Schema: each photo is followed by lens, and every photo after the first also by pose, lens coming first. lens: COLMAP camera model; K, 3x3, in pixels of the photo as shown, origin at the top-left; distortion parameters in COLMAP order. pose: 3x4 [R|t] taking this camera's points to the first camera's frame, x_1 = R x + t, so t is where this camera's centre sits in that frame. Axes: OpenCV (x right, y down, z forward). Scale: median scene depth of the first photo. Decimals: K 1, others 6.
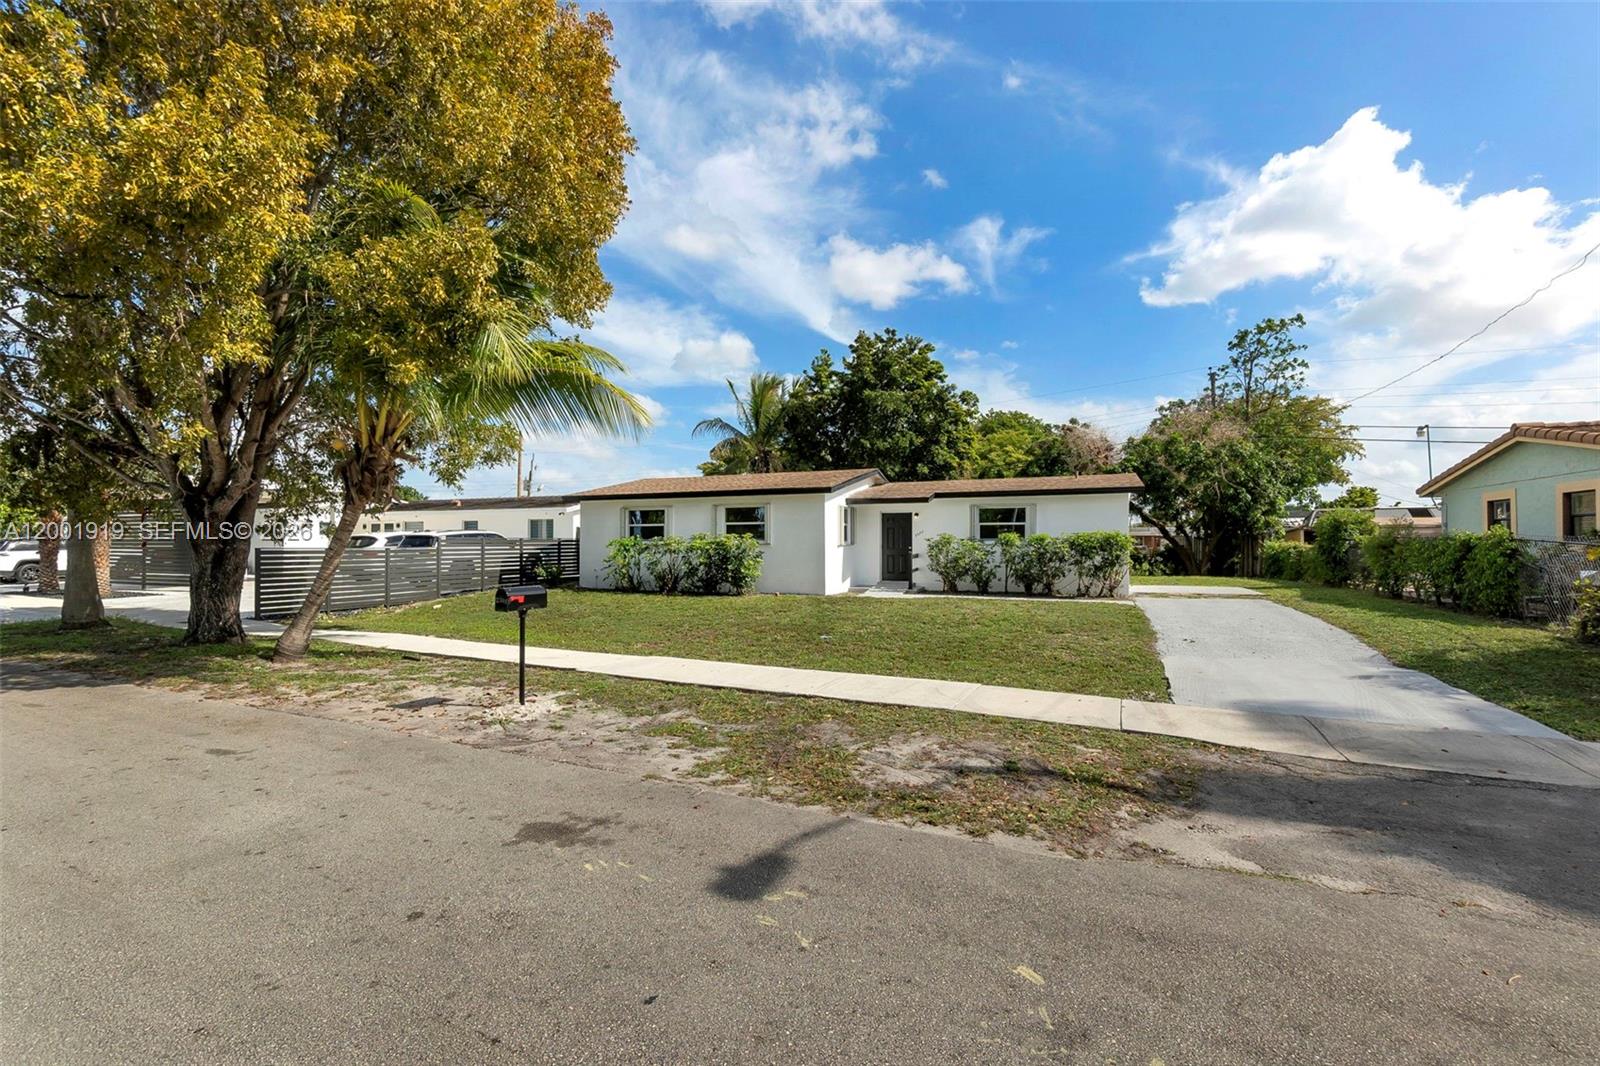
lens RADIAL K [[693.2, 0, 794.8], [0, 693.2, 527.8], [0, 0, 1]] dist [-0.005018, 0.000462]
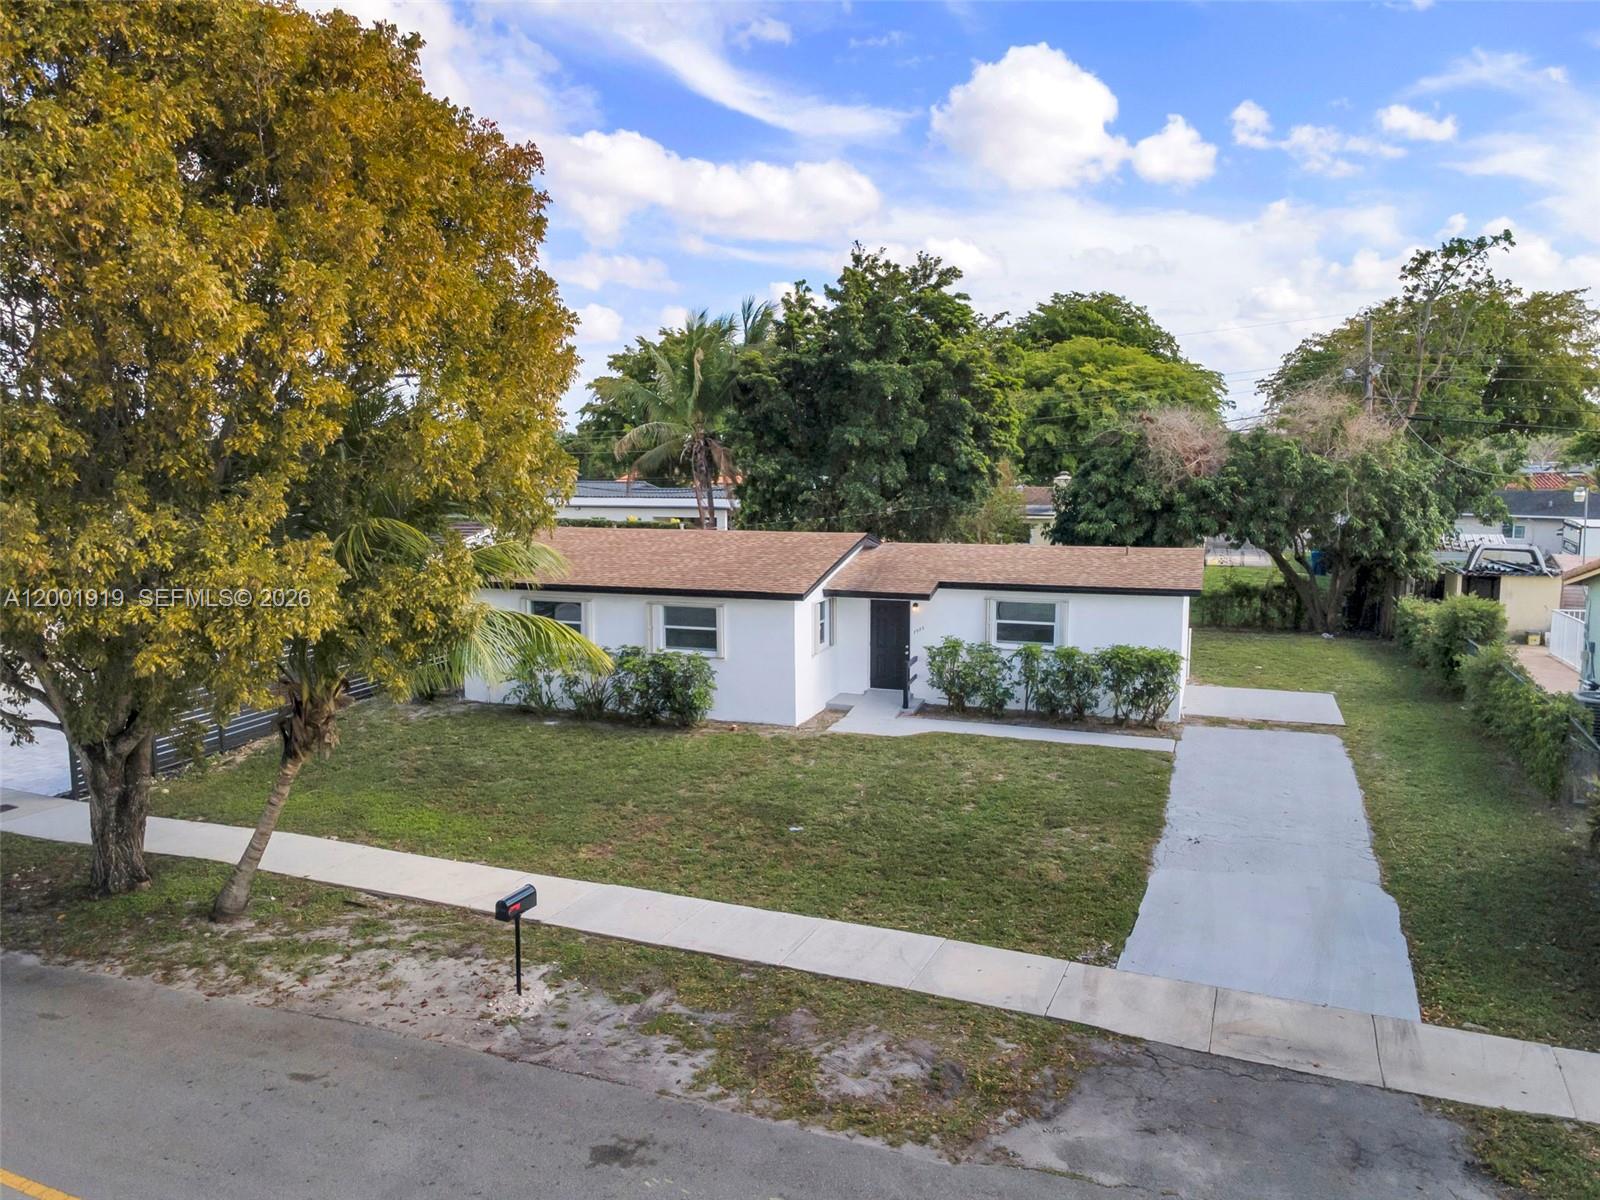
lens RADIAL K [[1156.0, 0, 803.1], [0, 1156.0, 604.8], [0, 0, 1]] dist [0.025453, 0.027191]
pose [[0.998784, -0.008609, 0.048545, -0.018926], [0.001778, 0.990287, 0.139029, -0.419351], [-0.049270, -0.138774, 0.989098, -0.520981]]
